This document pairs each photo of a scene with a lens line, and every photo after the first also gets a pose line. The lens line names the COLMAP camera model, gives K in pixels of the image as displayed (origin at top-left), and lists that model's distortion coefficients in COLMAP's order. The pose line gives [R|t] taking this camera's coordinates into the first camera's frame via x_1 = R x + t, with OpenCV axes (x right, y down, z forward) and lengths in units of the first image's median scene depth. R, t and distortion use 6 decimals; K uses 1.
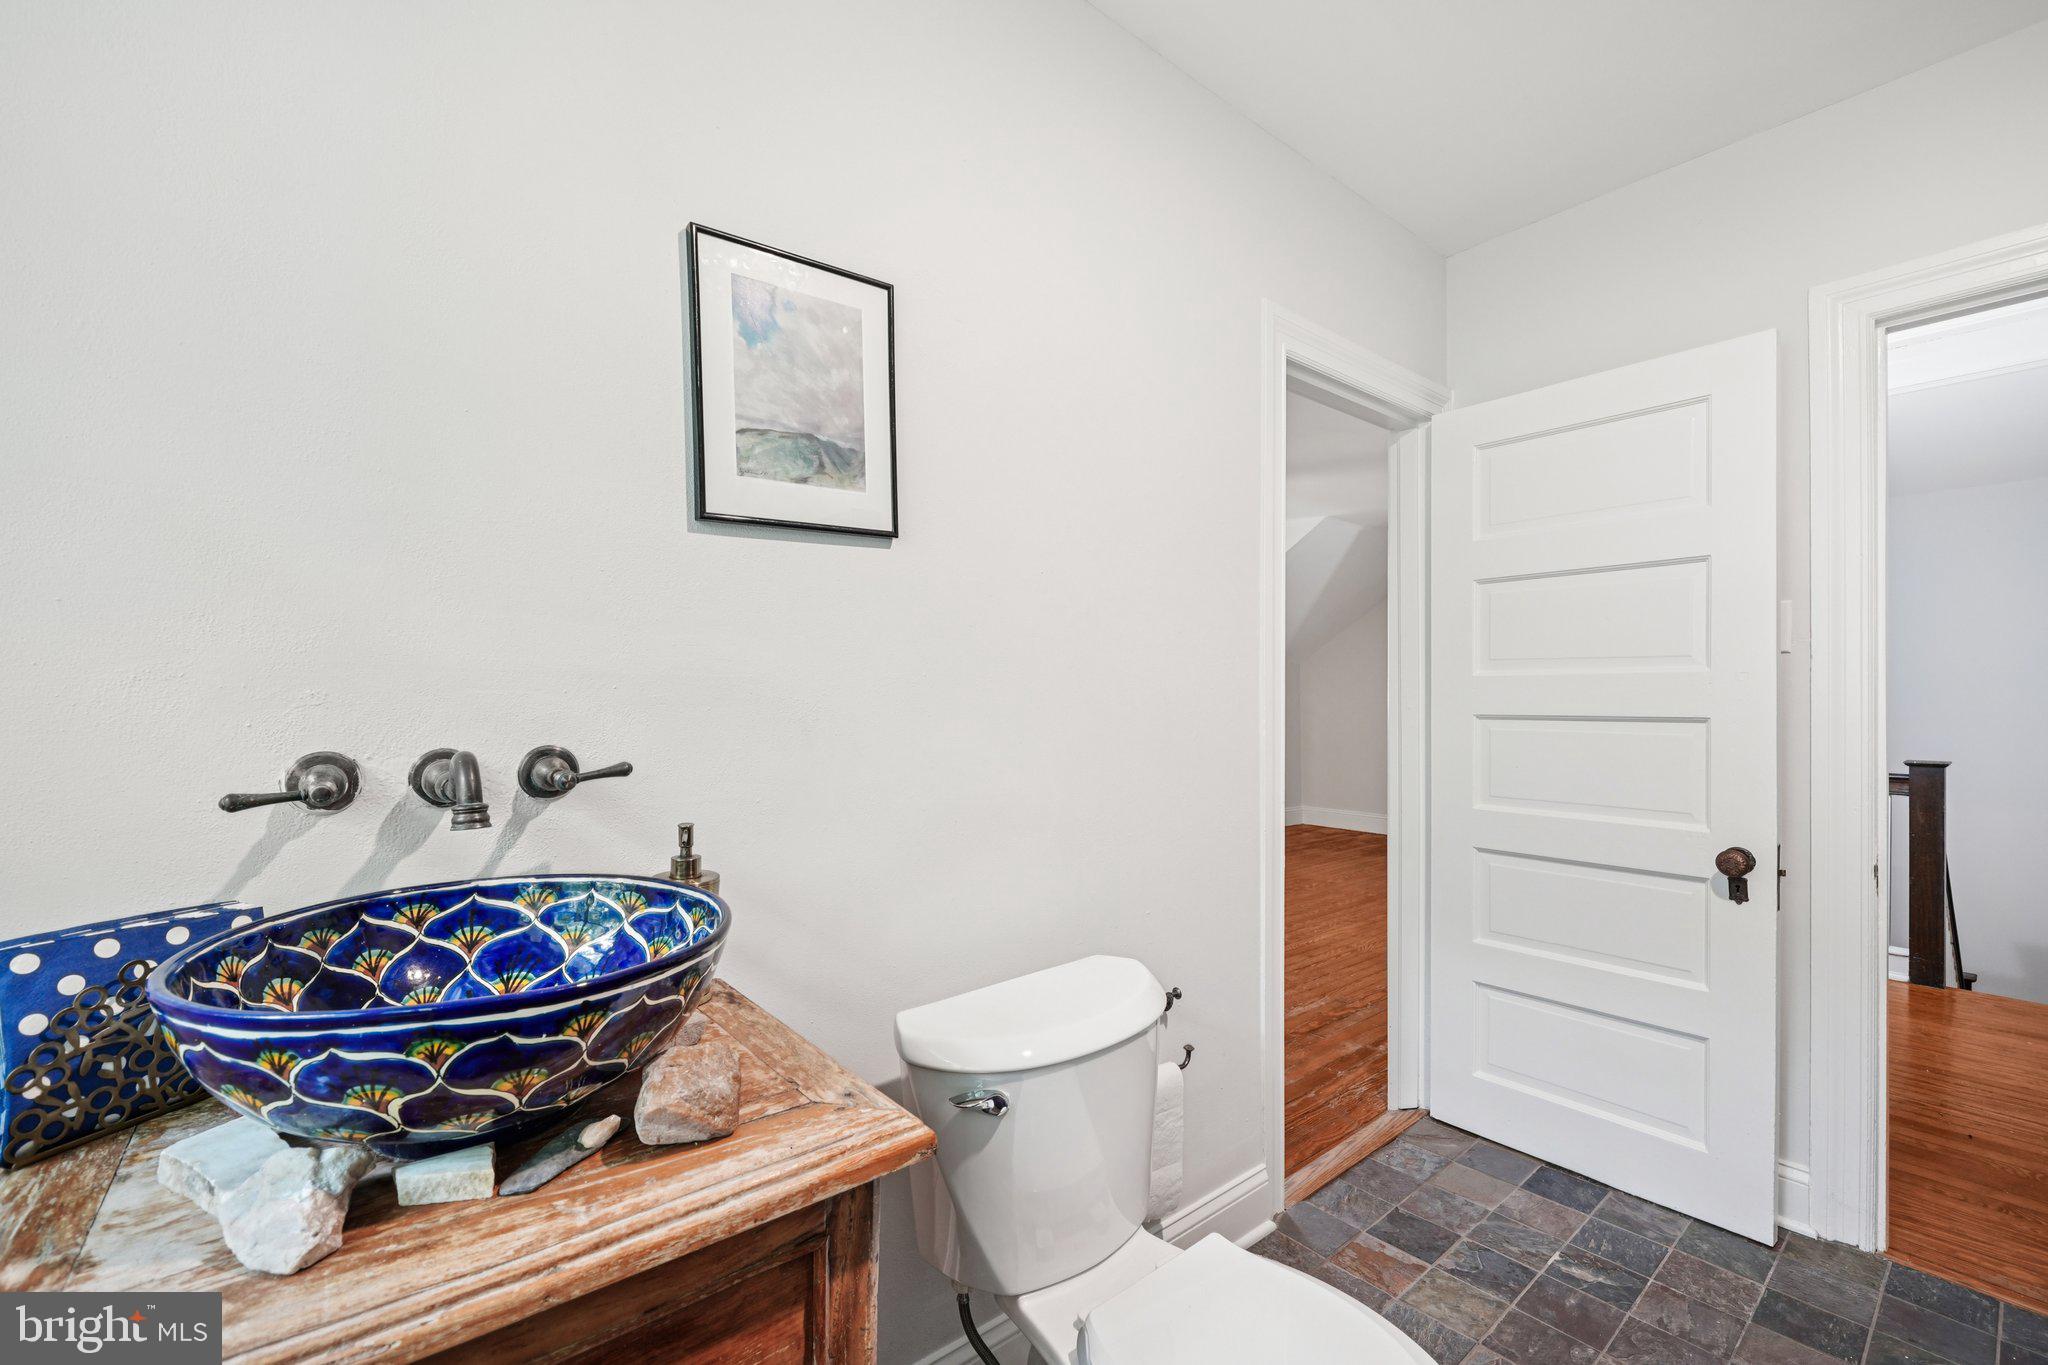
lens RADIAL K [[872.9, 0, 1025.9], [0, 872.9, 690.2], [0, 0, 1]] dist [-0.002610, -0.000035]
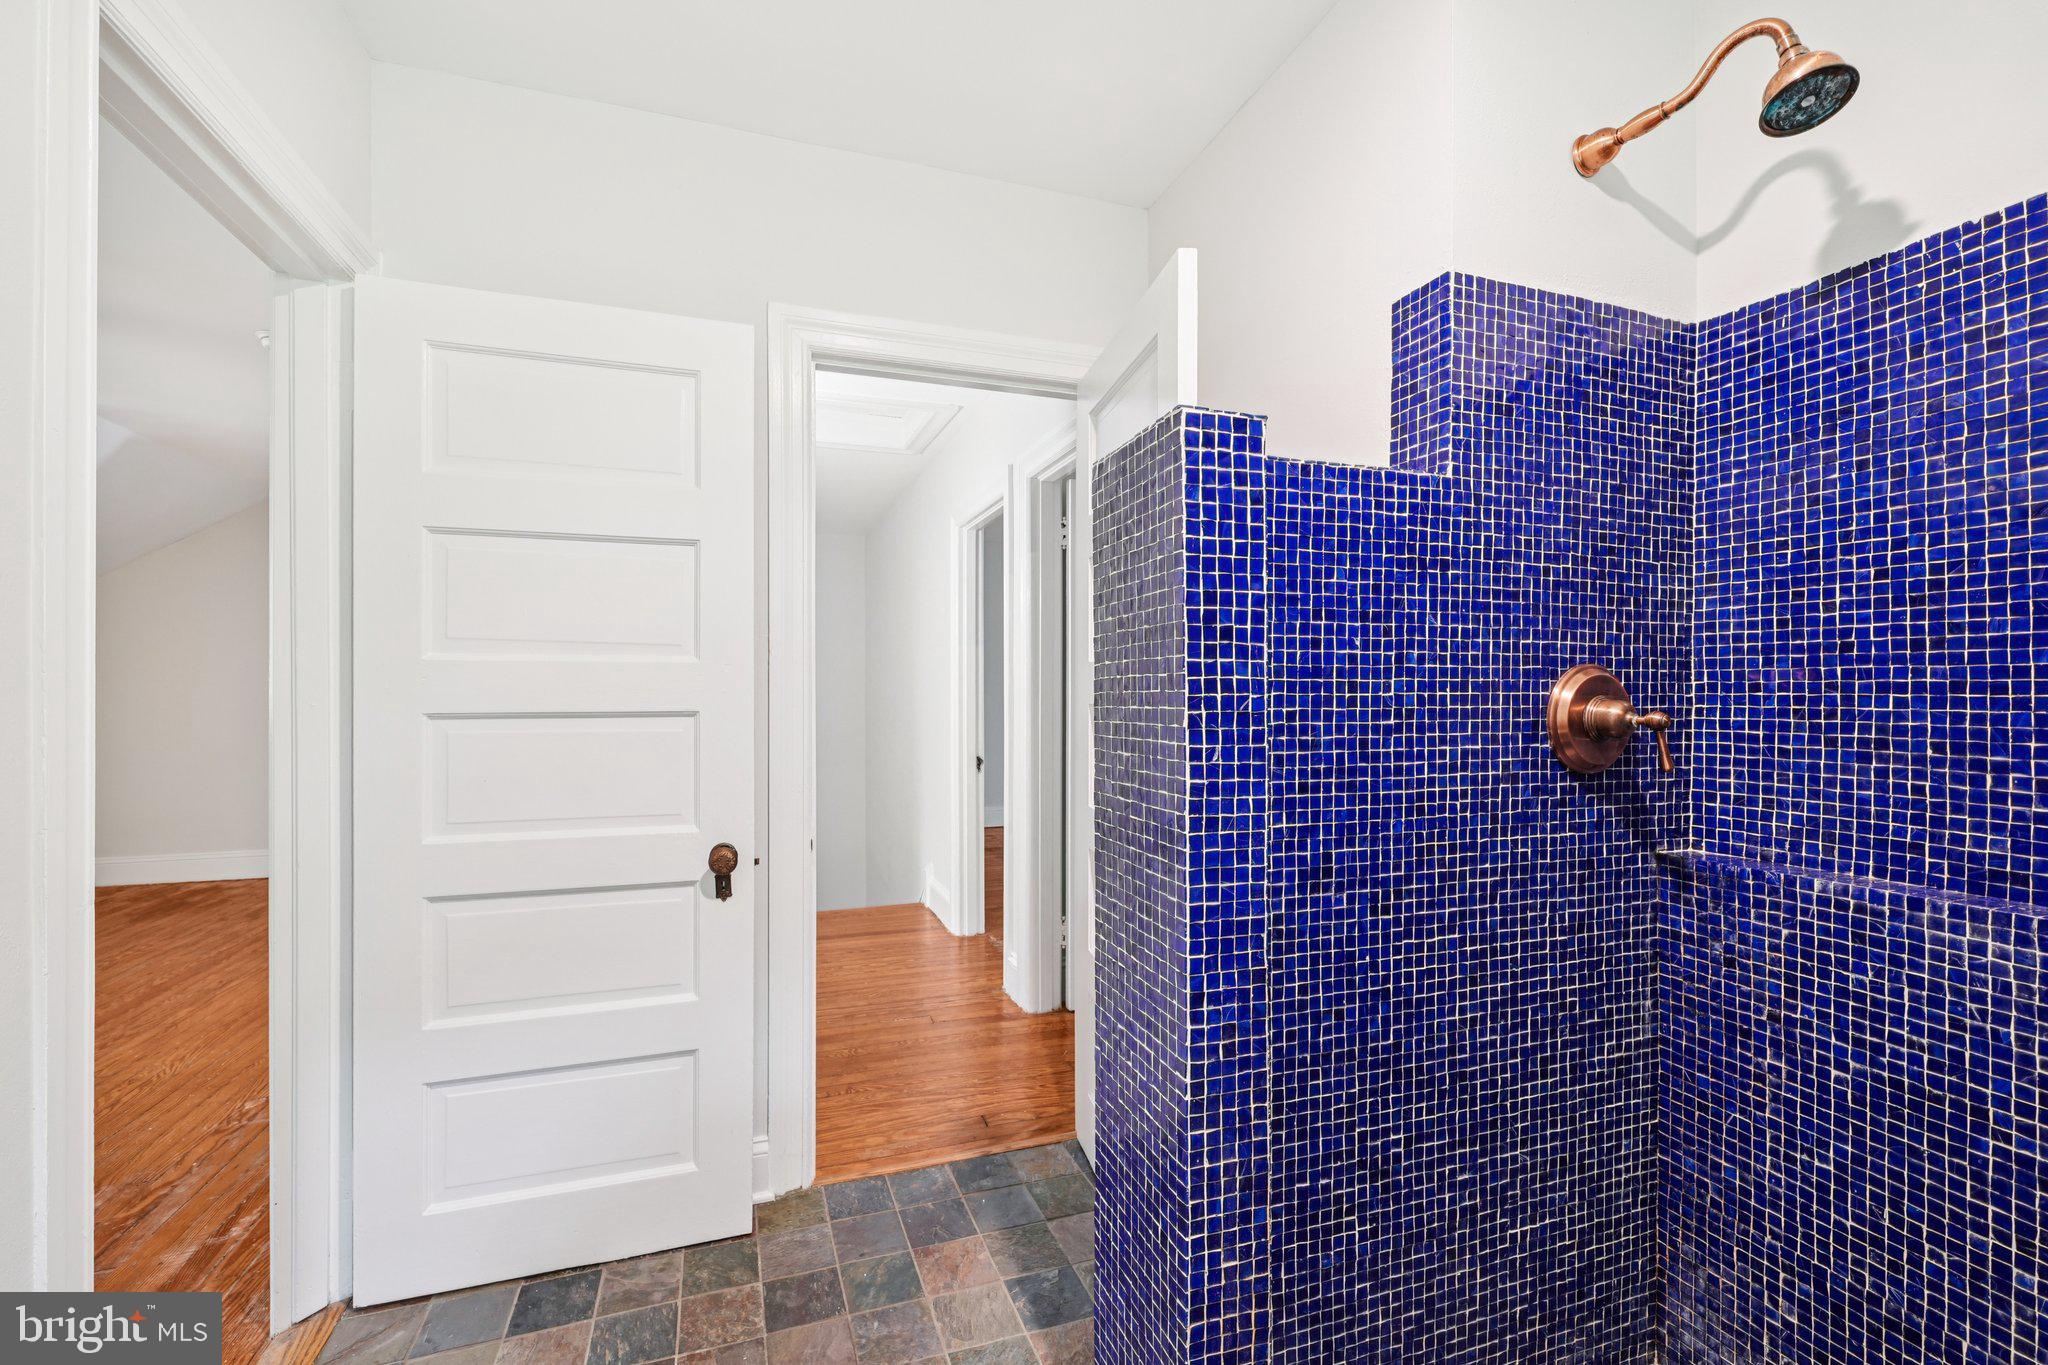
lens RADIAL K [[872.9, 0, 1025.9], [0, 872.9, 690.2], [0, 0, 1]] dist [-0.002610, -0.000035]
pose [[0.361196, -0.000790, 0.932490, 0.025897], [-0.009378, 0.999946, 0.004479, 0.000969], [-0.932443, -0.010363, 0.361169, 0.311848]]
